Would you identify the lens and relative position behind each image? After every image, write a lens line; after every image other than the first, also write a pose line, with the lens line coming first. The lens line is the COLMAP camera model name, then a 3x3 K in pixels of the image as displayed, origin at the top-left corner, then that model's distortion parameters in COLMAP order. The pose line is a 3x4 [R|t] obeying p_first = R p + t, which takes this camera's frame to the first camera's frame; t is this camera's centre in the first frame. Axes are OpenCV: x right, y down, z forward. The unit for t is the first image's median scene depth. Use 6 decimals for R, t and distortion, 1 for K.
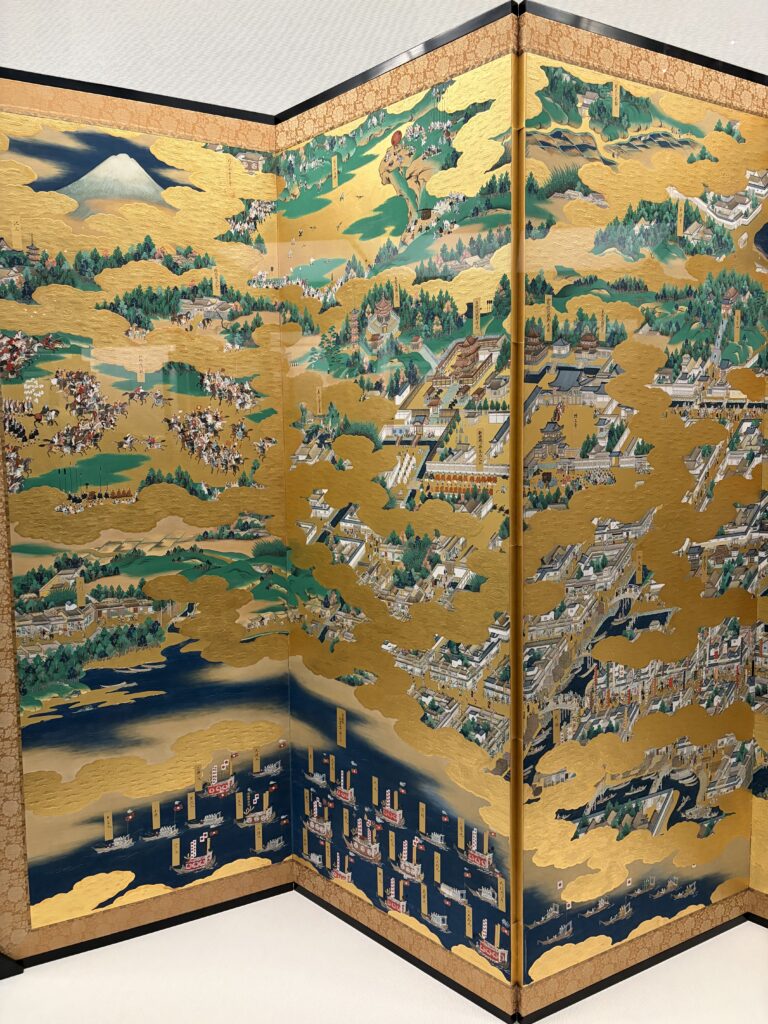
lens RADIAL K [[769.6, 0, 379.3], [0, 769.6, 515.0], [0, 0, 1]] dist [0.044721, -0.046496]
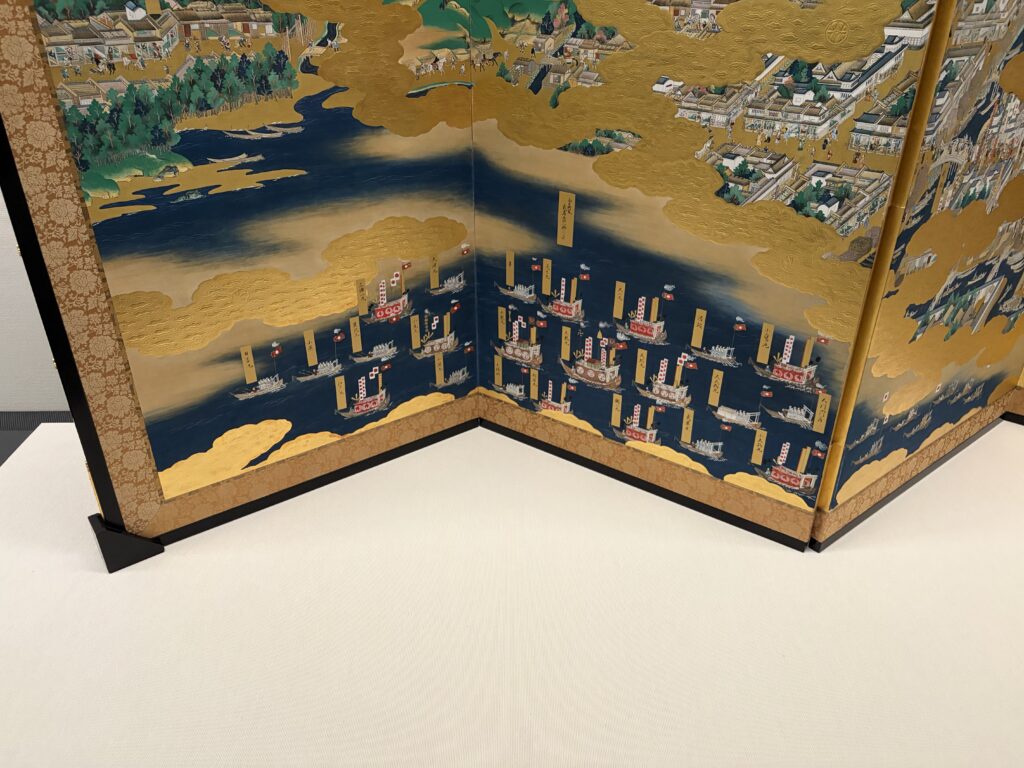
lens RADIAL K [[769.6, 0, 512.0], [0, 769.6, 384.0], [0, 0, 1]] dist [0.044721, -0.046496]
pose [[0.985727, -0.063478, 0.155926, -0.229176], [-0.003820, 0.917520, 0.397672, 0.138983], [-0.168308, -0.392592, 0.904181, 0.323337]]
